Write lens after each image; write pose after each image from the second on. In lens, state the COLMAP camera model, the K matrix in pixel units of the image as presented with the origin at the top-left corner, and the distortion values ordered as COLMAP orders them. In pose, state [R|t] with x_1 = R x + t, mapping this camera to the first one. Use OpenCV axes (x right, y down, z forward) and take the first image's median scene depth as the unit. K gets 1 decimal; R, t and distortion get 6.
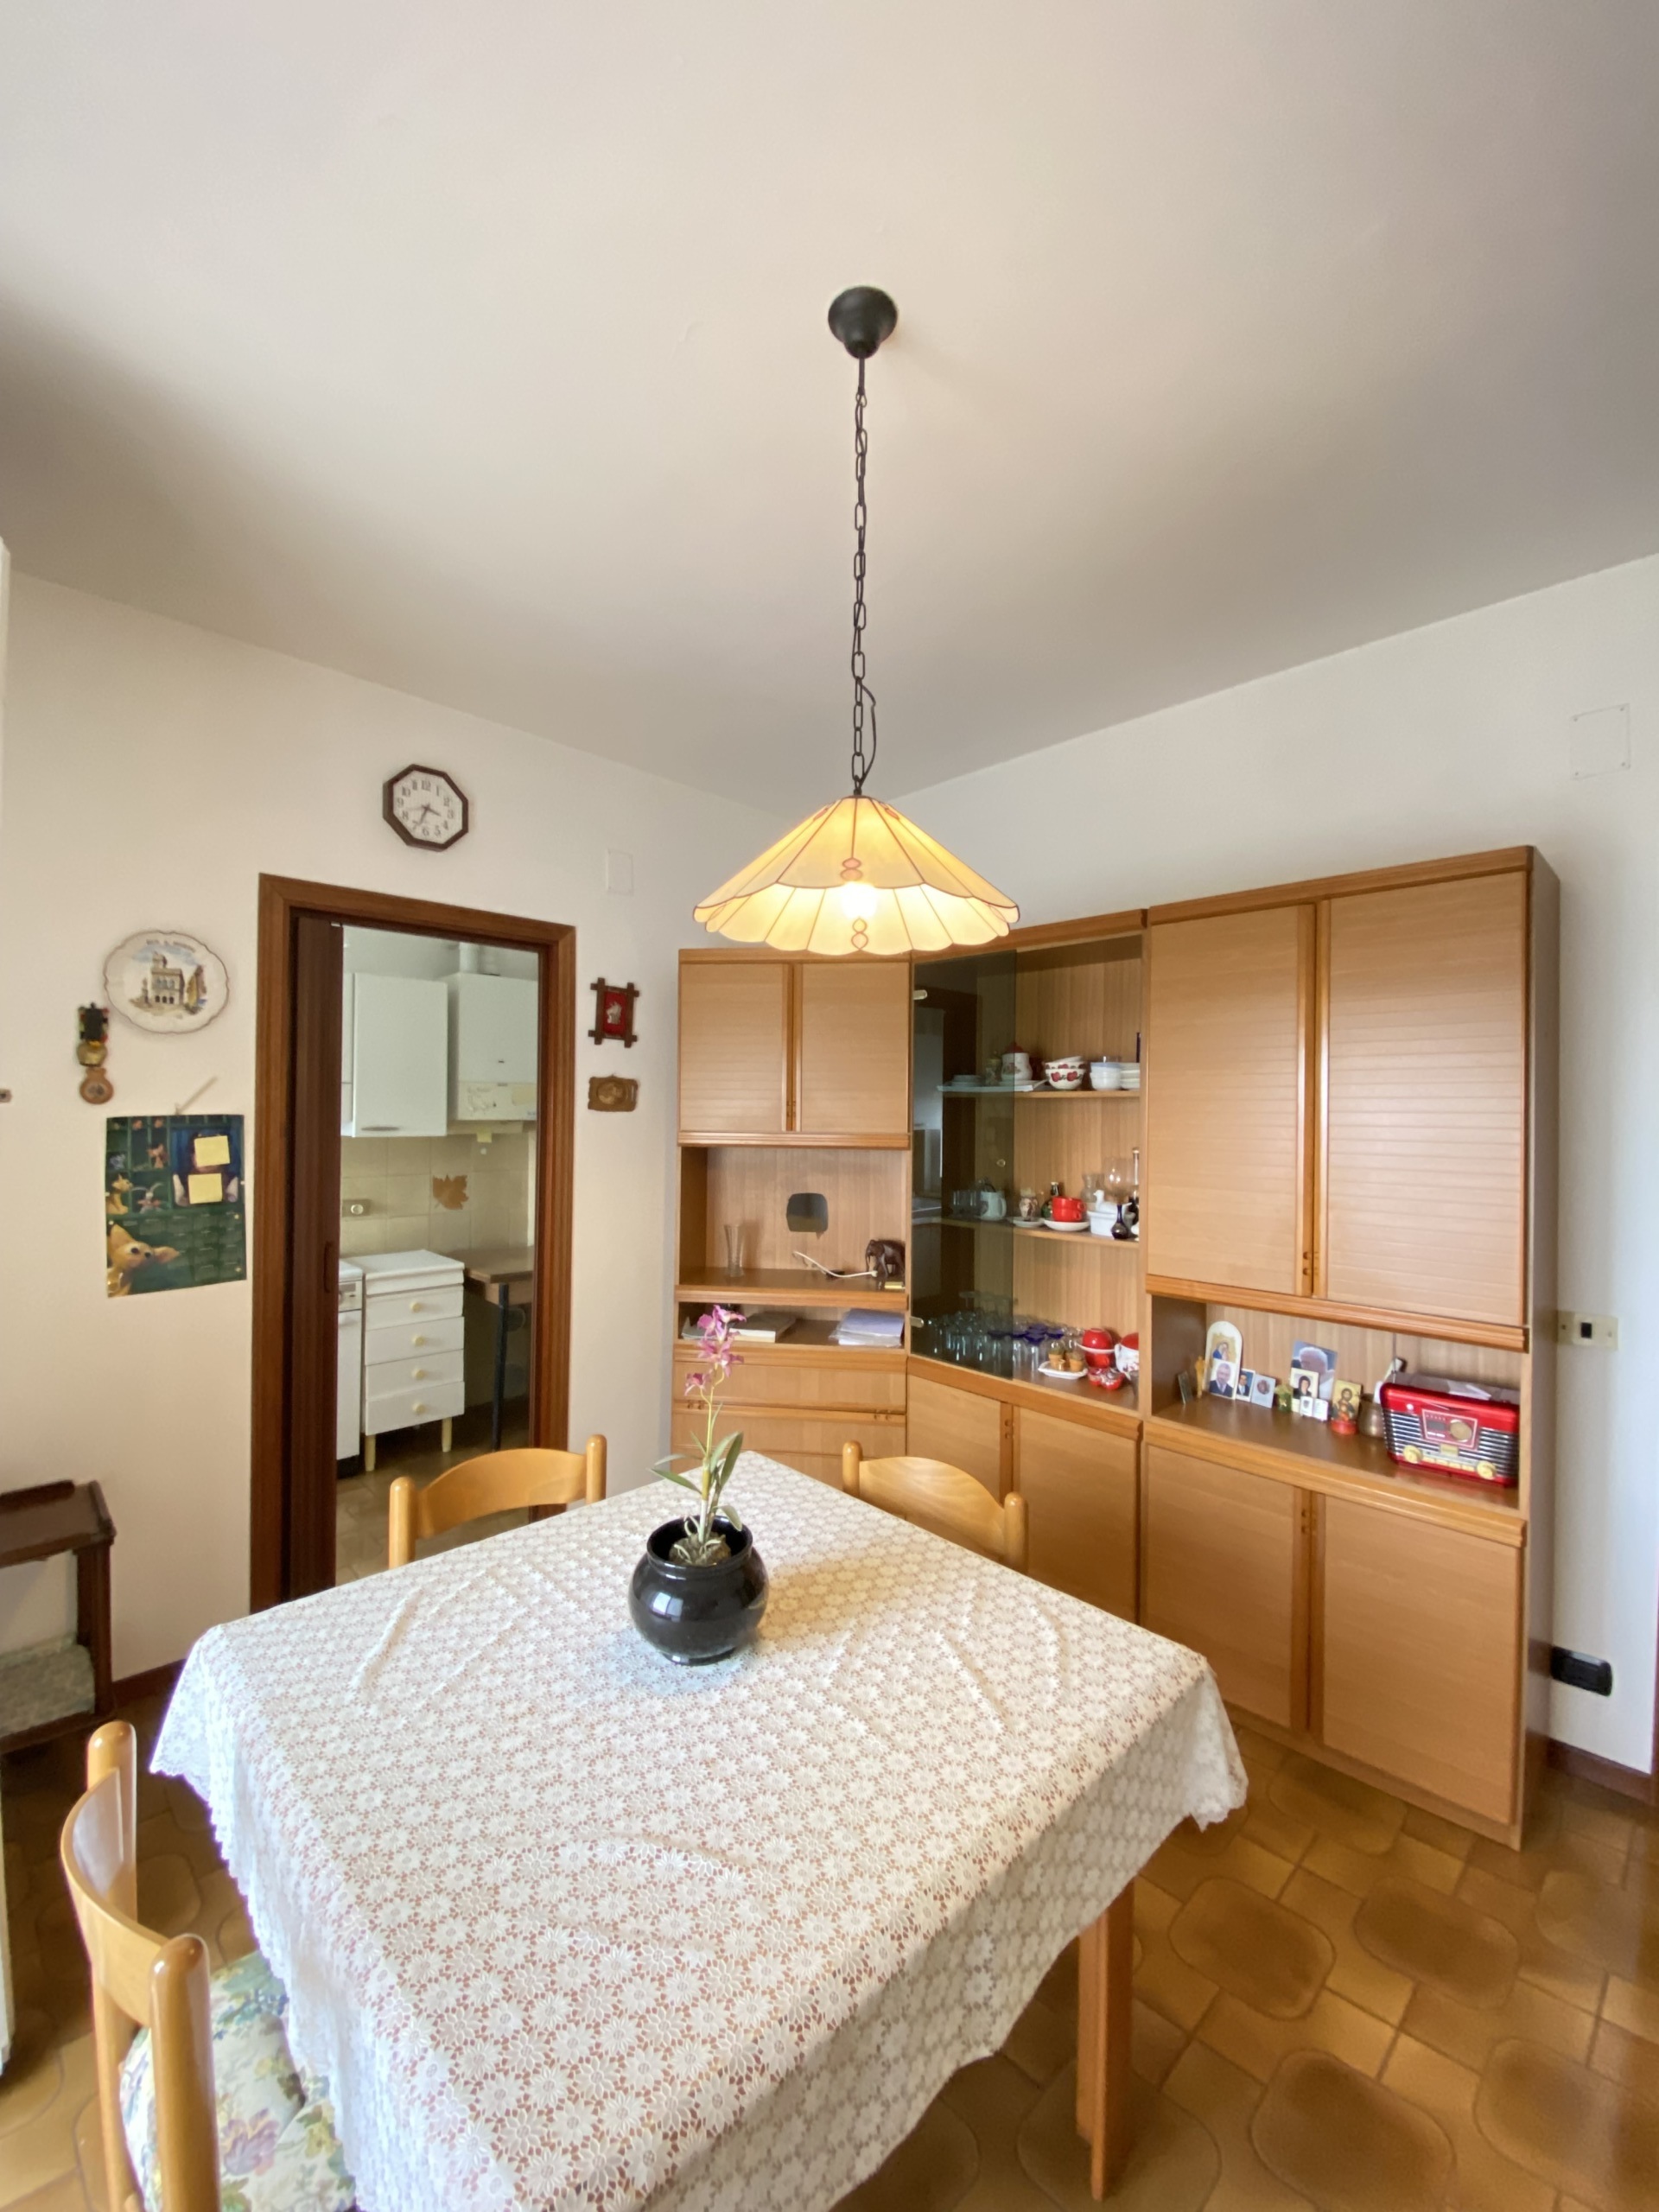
lens RADIAL K [[895.8, 0, 822.2], [0, 895.8, 1105.5], [0, 0, 1]] dist [0.030578, -0.026579]
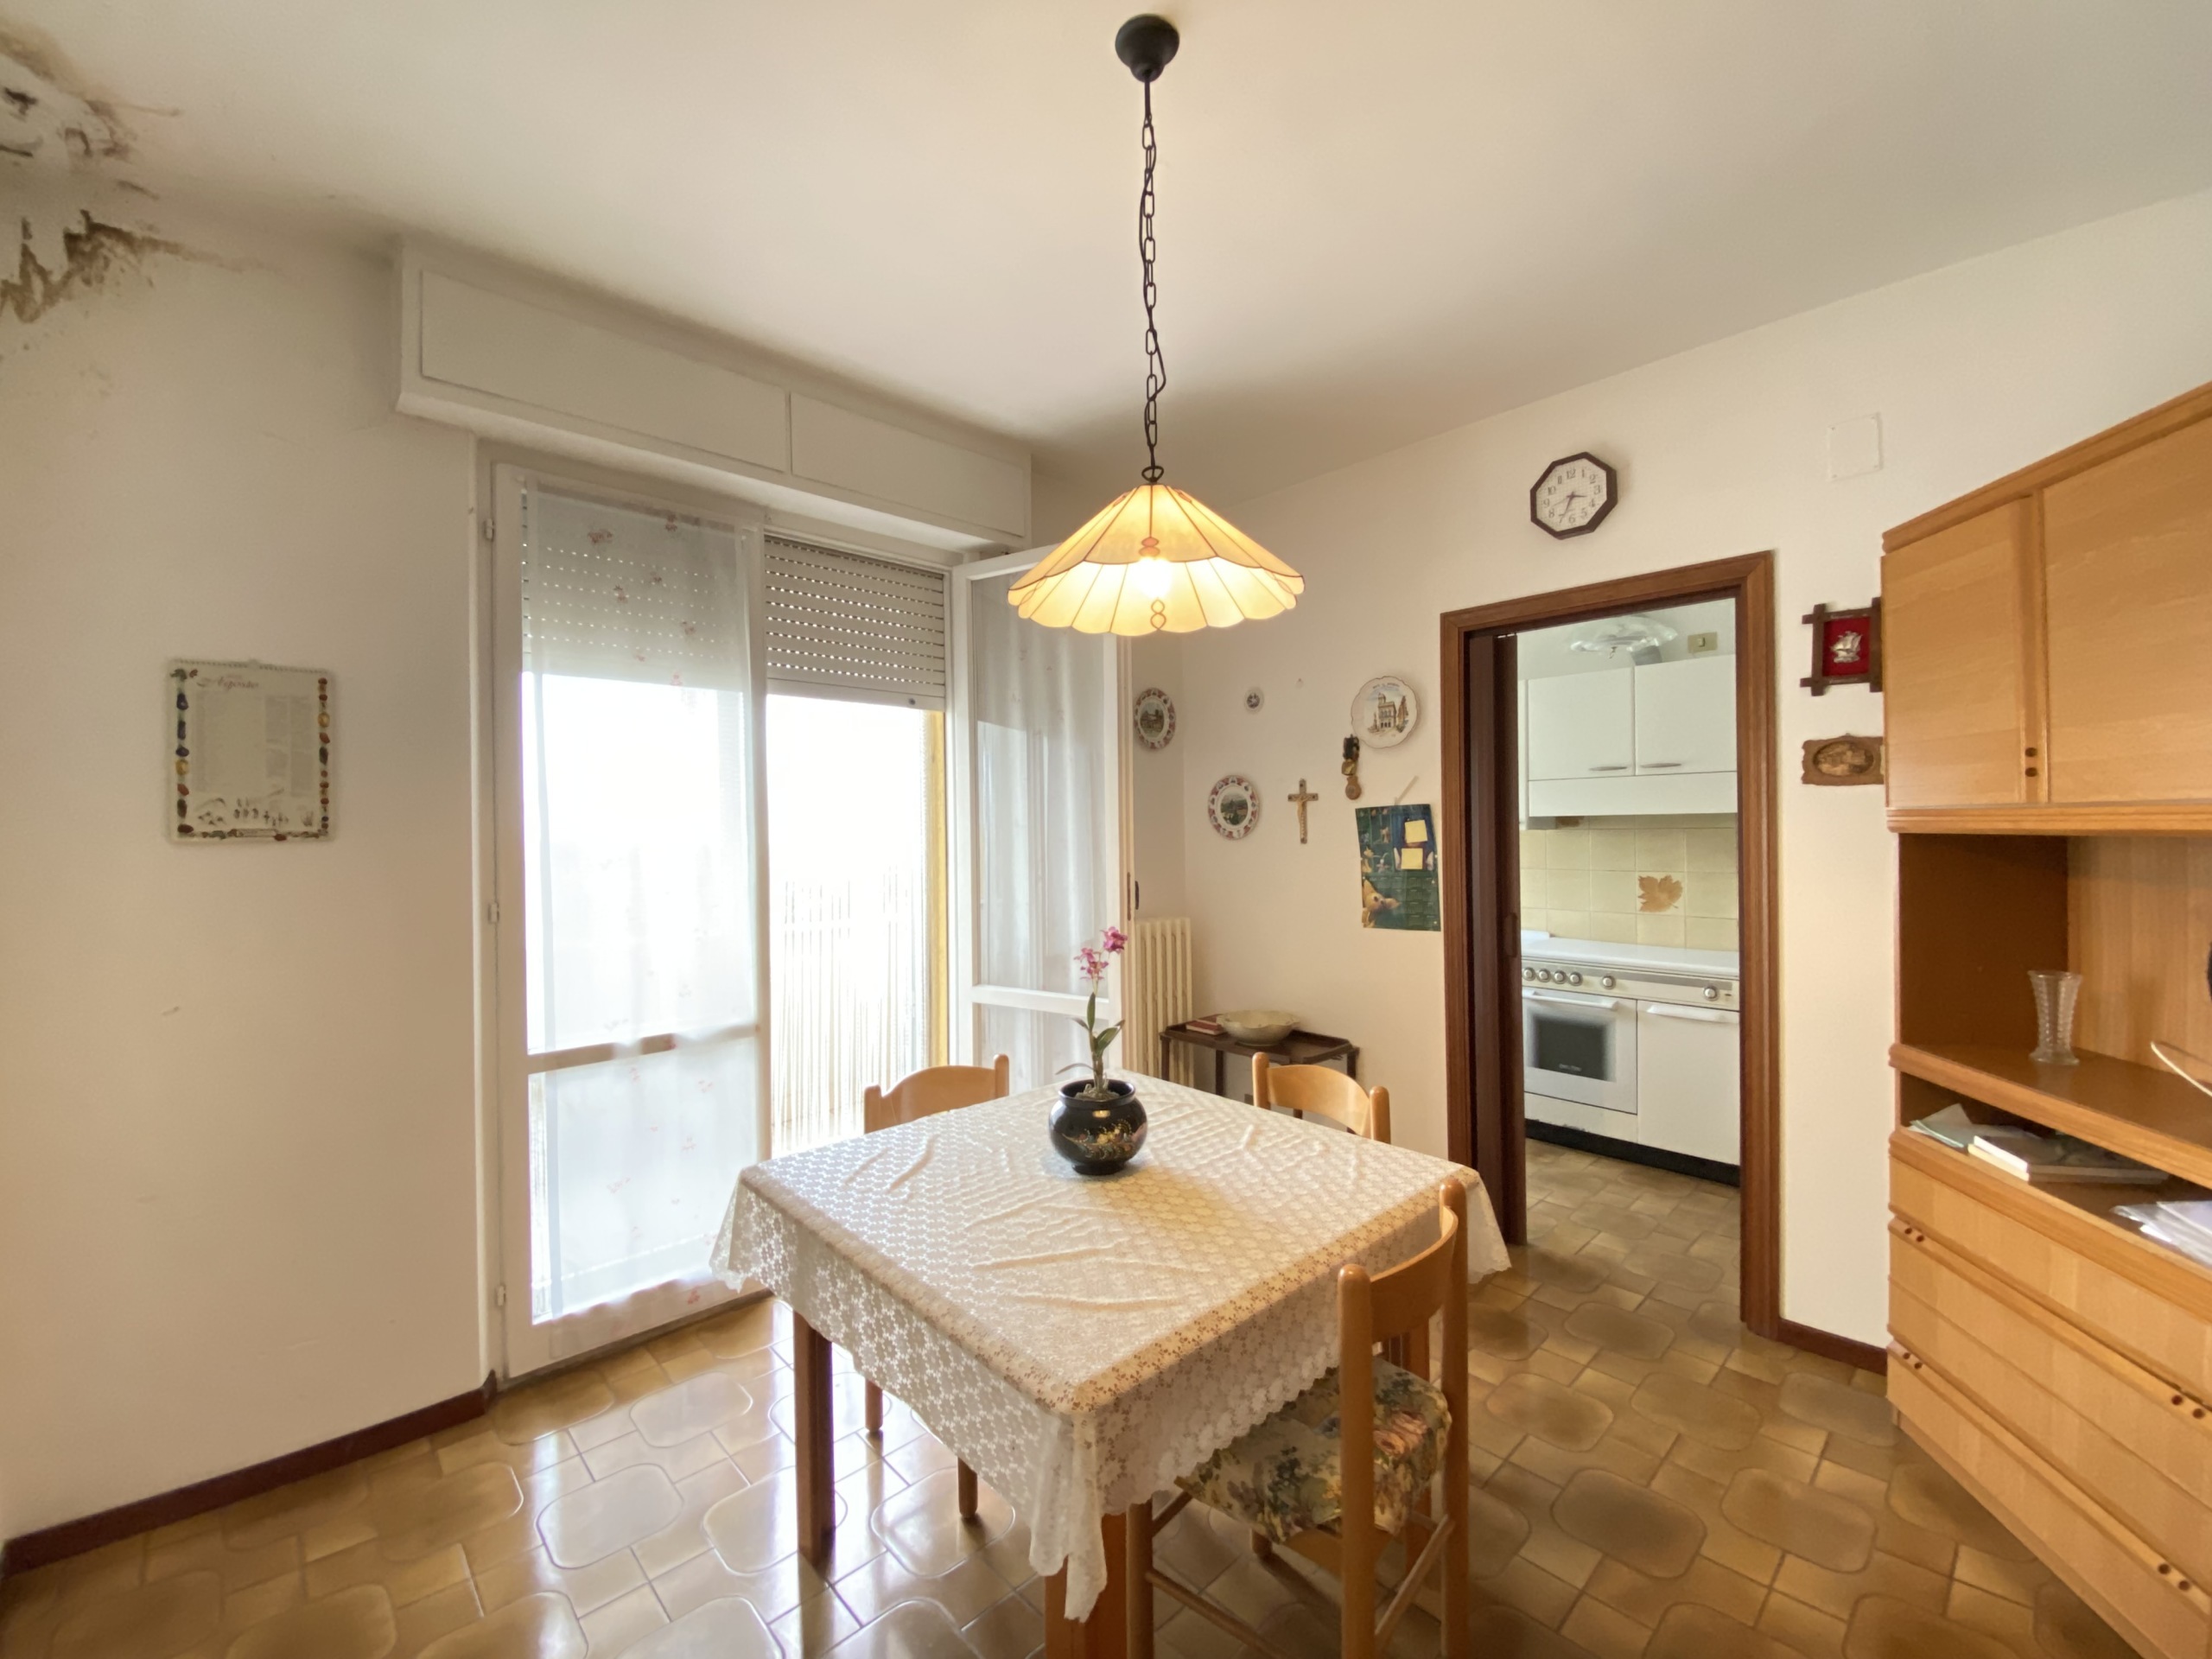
lens RADIAL K [[893.2, 0, 1104.8], [0, 893.2, 838.4], [0, 0, 1]] dist [0.001548, 0.000167]
pose [[-0.030425, 0.002314, -0.999534, 0.639170], [0.019924, 0.999800, 0.001708, 0.046771], [0.999338, -0.019863, -0.030465, 0.548484]]
